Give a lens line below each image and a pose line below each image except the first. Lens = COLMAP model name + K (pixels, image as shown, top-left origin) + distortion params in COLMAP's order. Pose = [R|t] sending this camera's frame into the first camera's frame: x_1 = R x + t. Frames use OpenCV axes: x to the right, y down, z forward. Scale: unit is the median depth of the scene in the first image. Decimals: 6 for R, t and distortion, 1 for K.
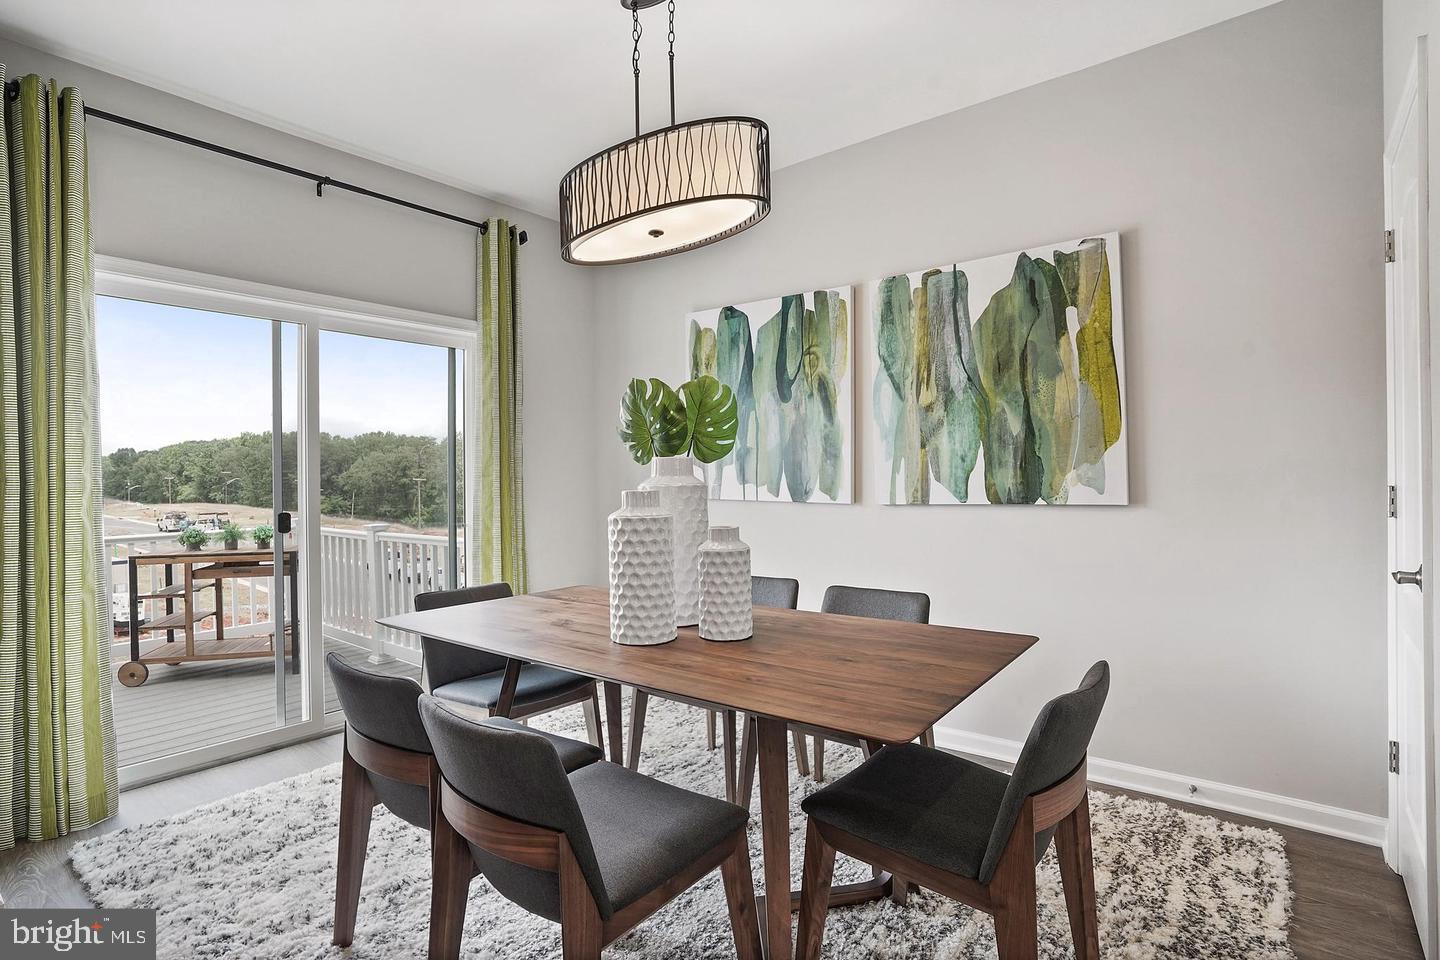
lens RADIAL K [[714.7, 0, 718.3], [0, 714.7, 478.0], [0, 0, 1]] dist [-0.047923, 0.022216]
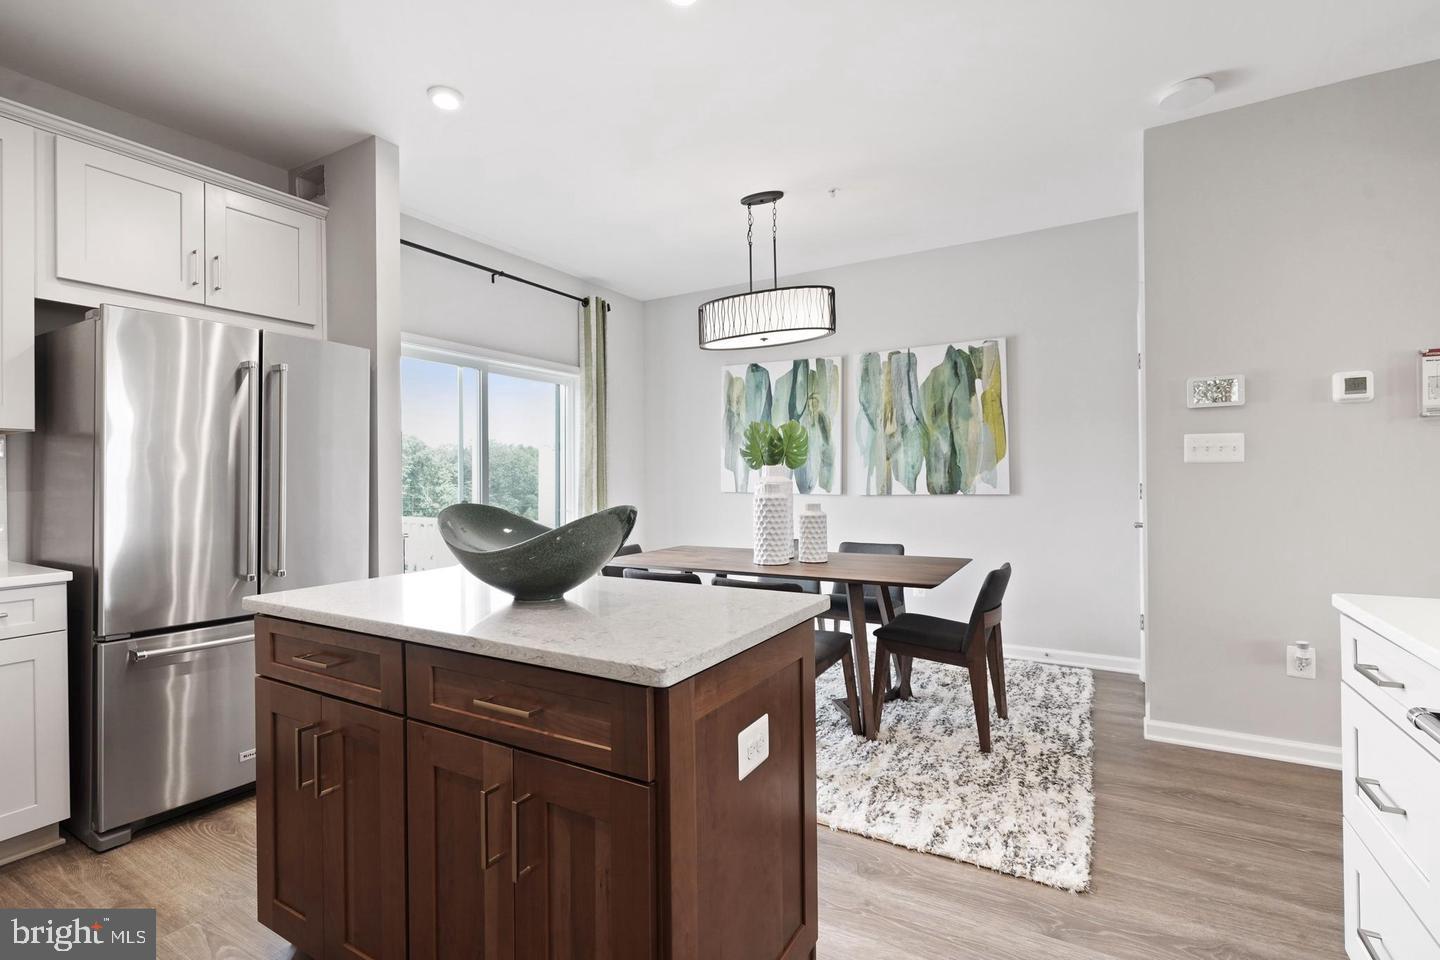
lens RADIAL K [[668.4, 0, 718.5], [0, 668.4, 473.6], [0, 0, 1]] dist [0.002711, 0.000942]
pose [[0.989457, 0.006137, 0.144698, -0.336738], [-0.004790, 0.999942, -0.009654, 0.005573], [-0.144749, 0.008859, 0.989429, -0.484024]]
